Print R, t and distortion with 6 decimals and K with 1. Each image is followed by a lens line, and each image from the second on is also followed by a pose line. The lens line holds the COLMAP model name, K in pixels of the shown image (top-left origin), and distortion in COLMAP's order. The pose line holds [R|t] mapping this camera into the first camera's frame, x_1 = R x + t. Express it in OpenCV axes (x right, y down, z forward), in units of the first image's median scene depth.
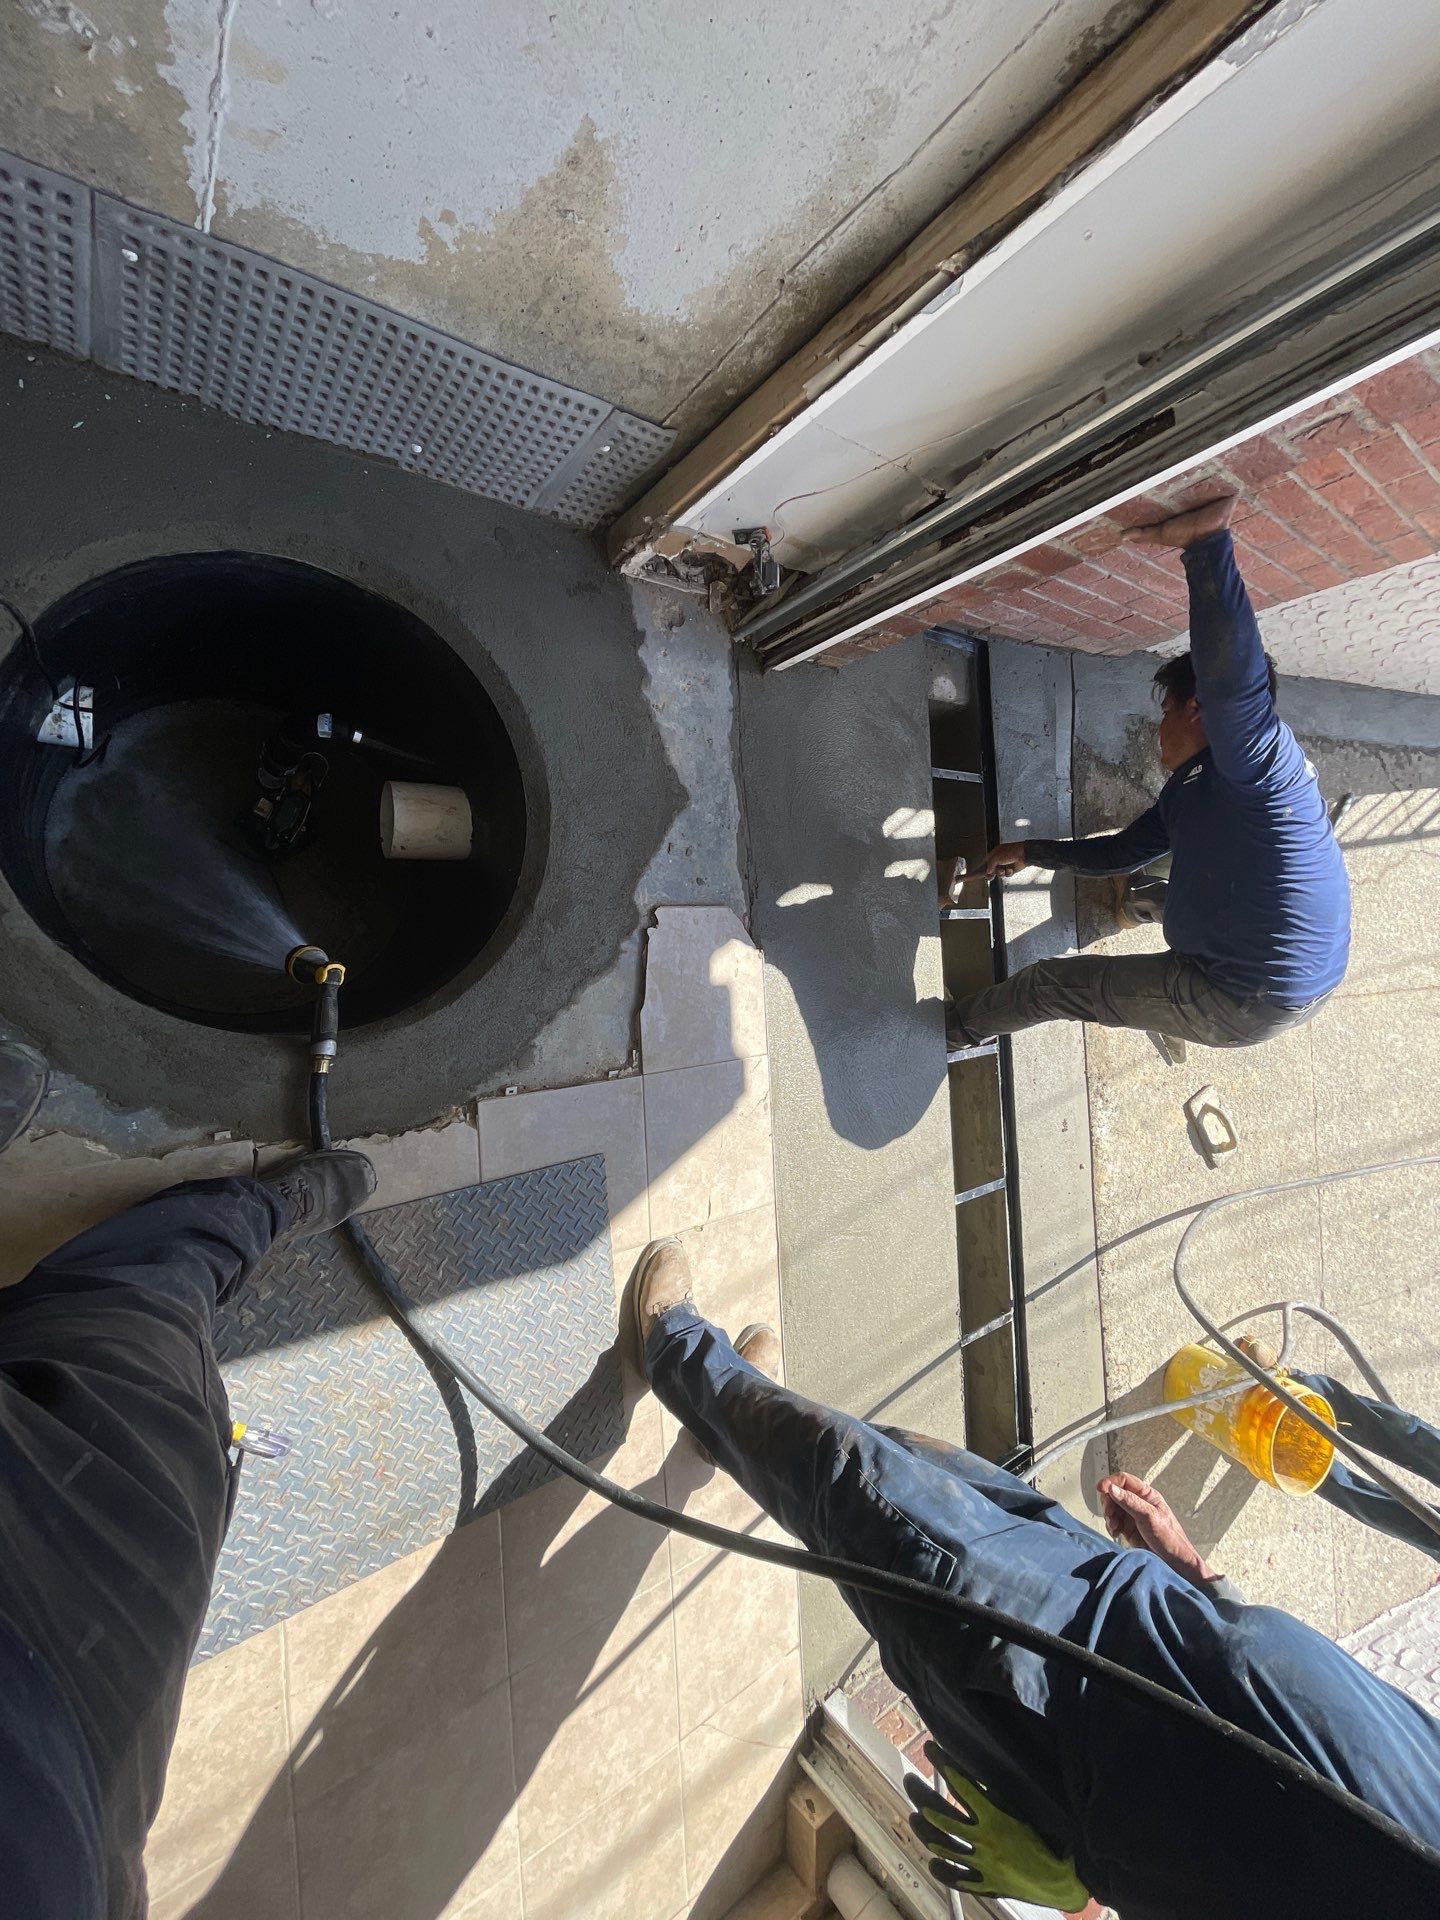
lens RADIAL K [[770.4, 0, 720.0], [0, 770.4, 960.0], [0, 0, 1]] dist [-0.007304, 0.000170]
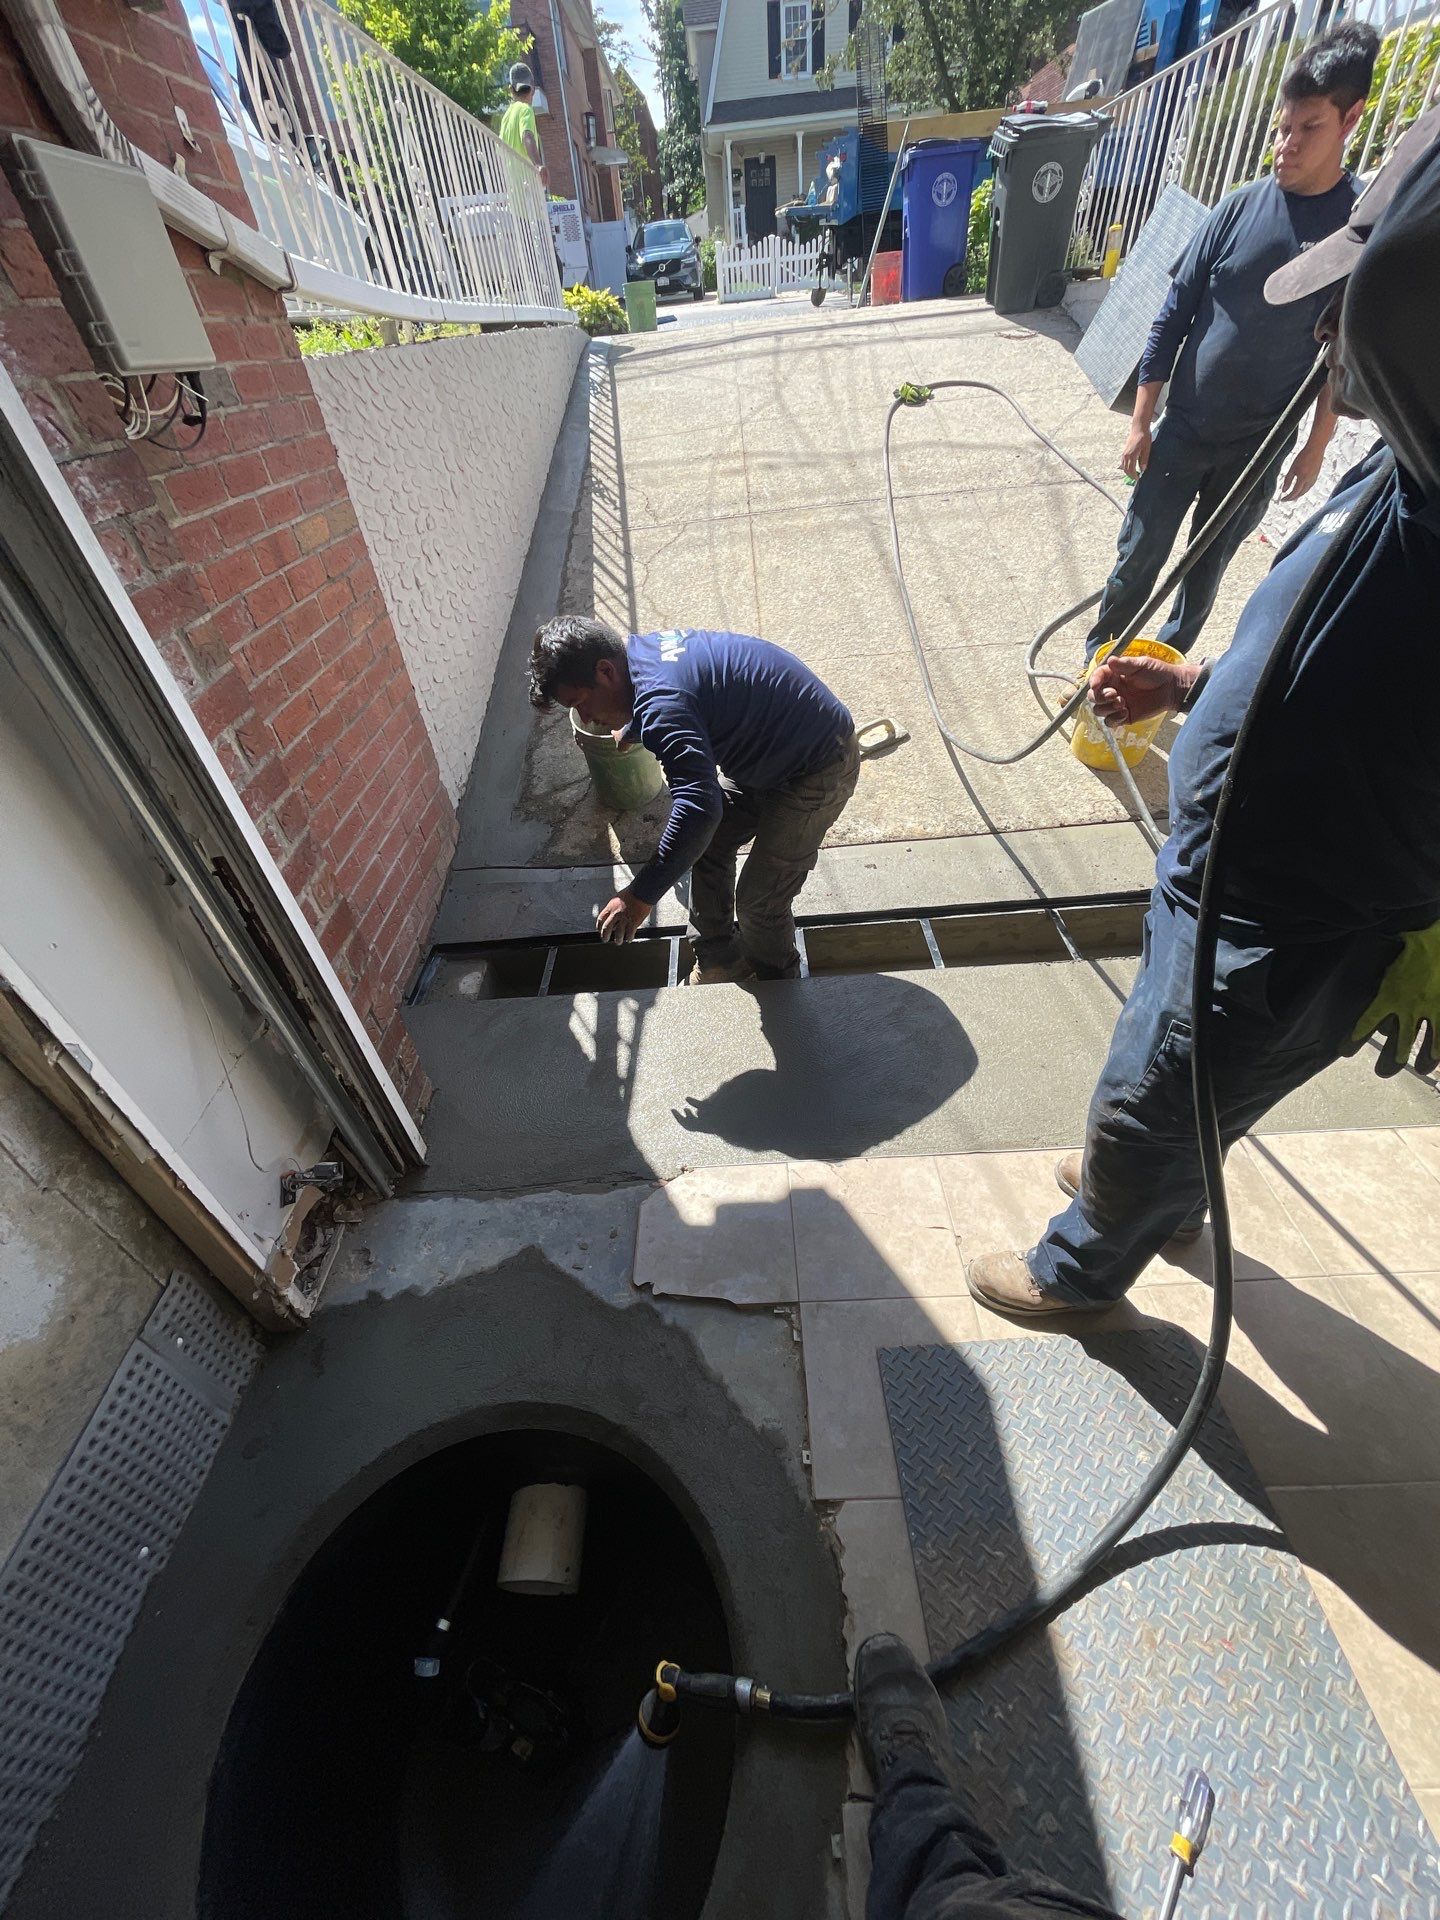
lens RADIAL K [[770.4, 0, 720.0], [0, 770.4, 960.0], [0, 0, 1]] dist [-0.007304, 0.000170]
pose [[0.000158, -0.969360, 0.245643, 0.085401], [0.997384, -0.017604, -0.070111, 0.129739], [0.072287, 0.245012, 0.966822, -0.072428]]
